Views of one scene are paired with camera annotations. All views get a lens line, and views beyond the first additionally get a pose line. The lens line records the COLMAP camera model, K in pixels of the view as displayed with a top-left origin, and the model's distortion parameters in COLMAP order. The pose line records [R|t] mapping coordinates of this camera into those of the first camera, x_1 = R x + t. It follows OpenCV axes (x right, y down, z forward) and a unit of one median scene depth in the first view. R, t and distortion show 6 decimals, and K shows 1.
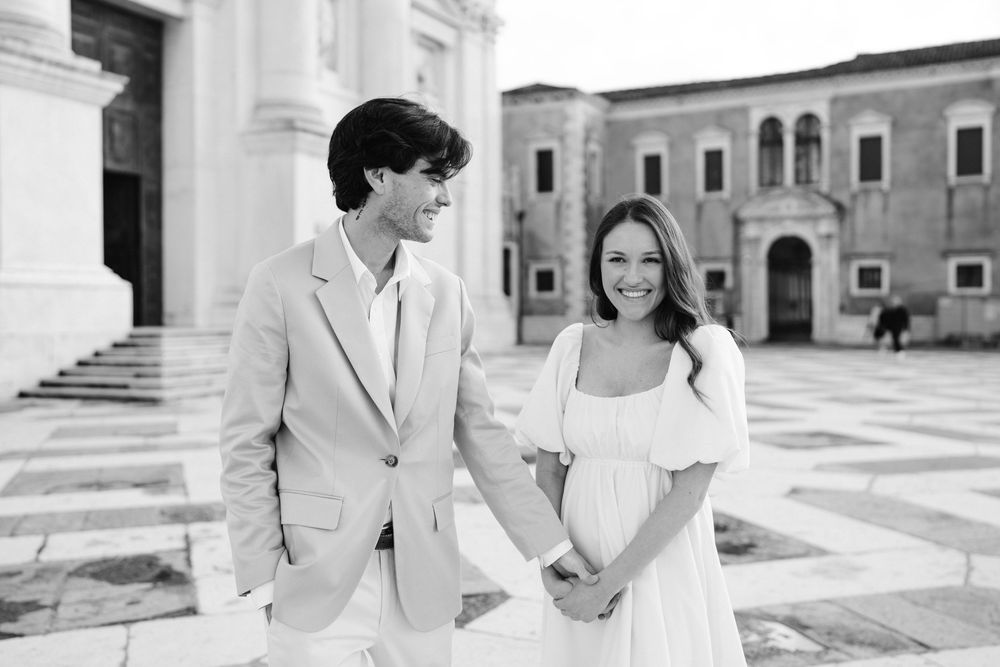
lens RADIAL K [[1011.9, 0, 498.8], [0, 1011.9, 324.7], [0, 0, 1]] dist [0.004022, 0.022483]
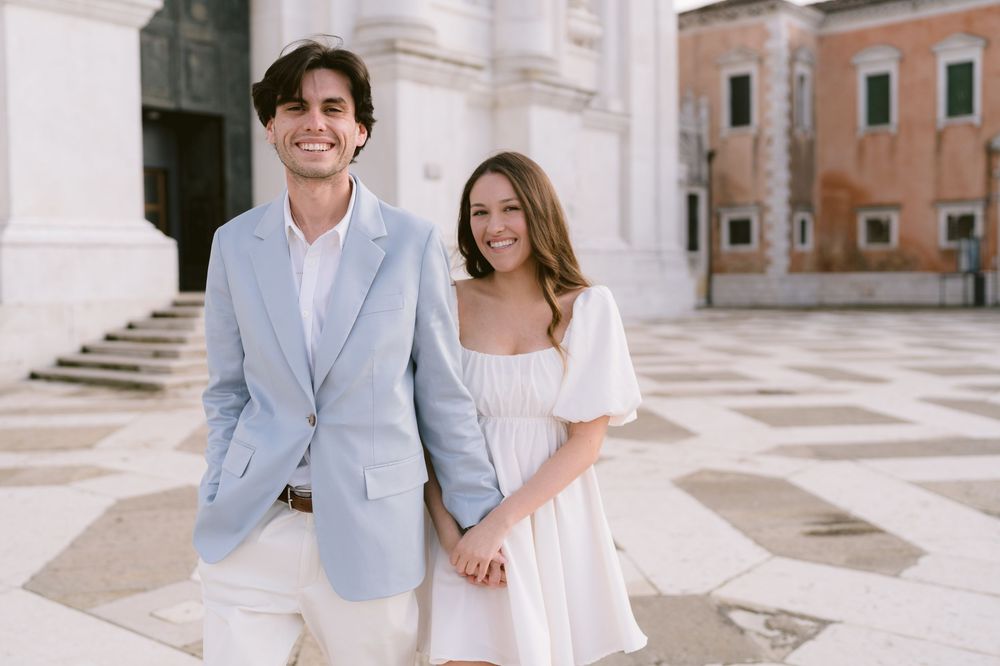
lens RADIAL K [[992.8, 0, 495.9], [0, 992.8, 308.9], [0, 0, 1]] dist [0.007176, 0.014997]
pose [[0.970546, -0.000876, -0.240913, 0.050033], [0.007286, 0.999643, 0.025718, -0.002154], [0.240804, -0.026716, 0.970206, 0.156219]]
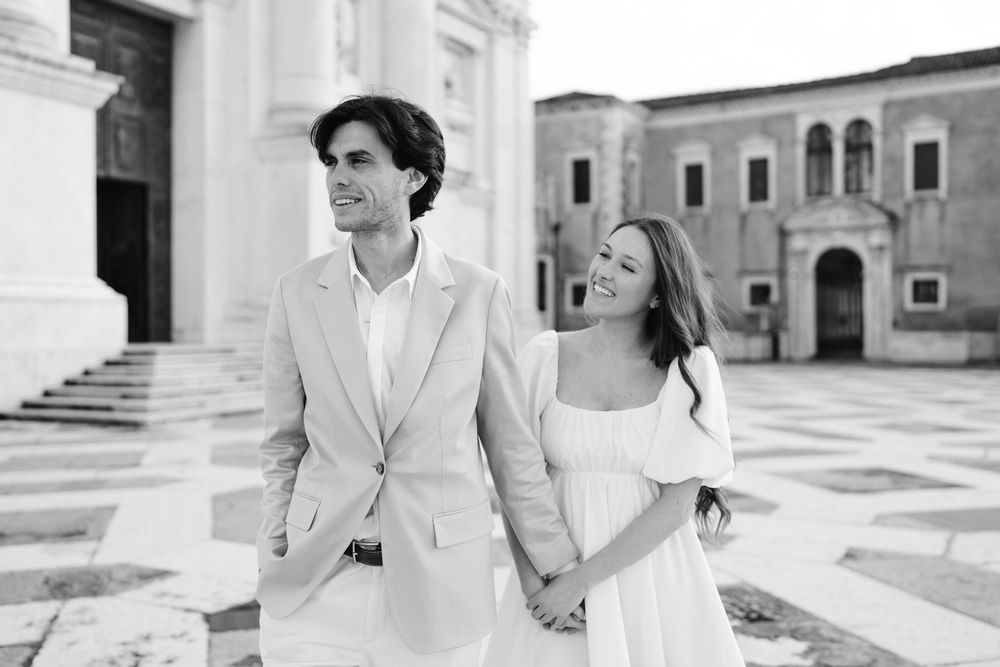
lens RADIAL K [[984.2, 0, 500.0], [0, 984.2, 333.5], [0, 0, 1]] dist [-0.021129, 0.115561]
pose [[0.998716, 0.001363, -0.050638, 0.016331], [-0.001642, 0.999984, -0.005467, -0.001472], [0.050630, 0.005543, 0.998702, 0.062851]]
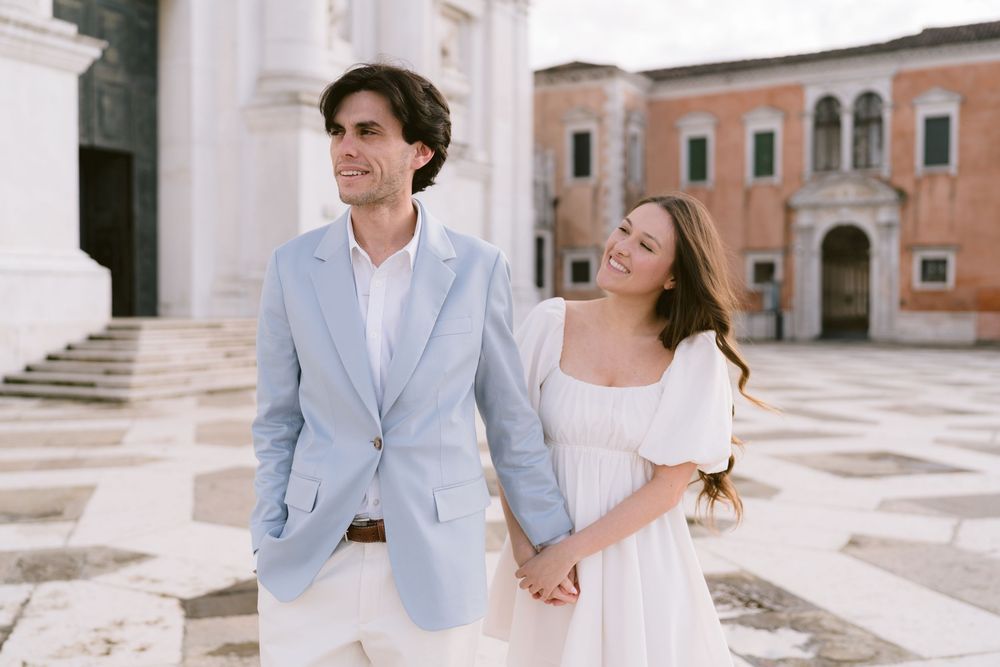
lens RADIAL K [[1003.3, 0, 497.9], [0, 1003.3, 335.8], [0, 0, 1]] dist [0.006088, 0.009150]
pose [[0.998678, 0.009717, -0.050474, 0.017347], [-0.008741, 0.999771, 0.019513, -0.001318], [0.050652, -0.019046, 0.998535, 0.067664]]
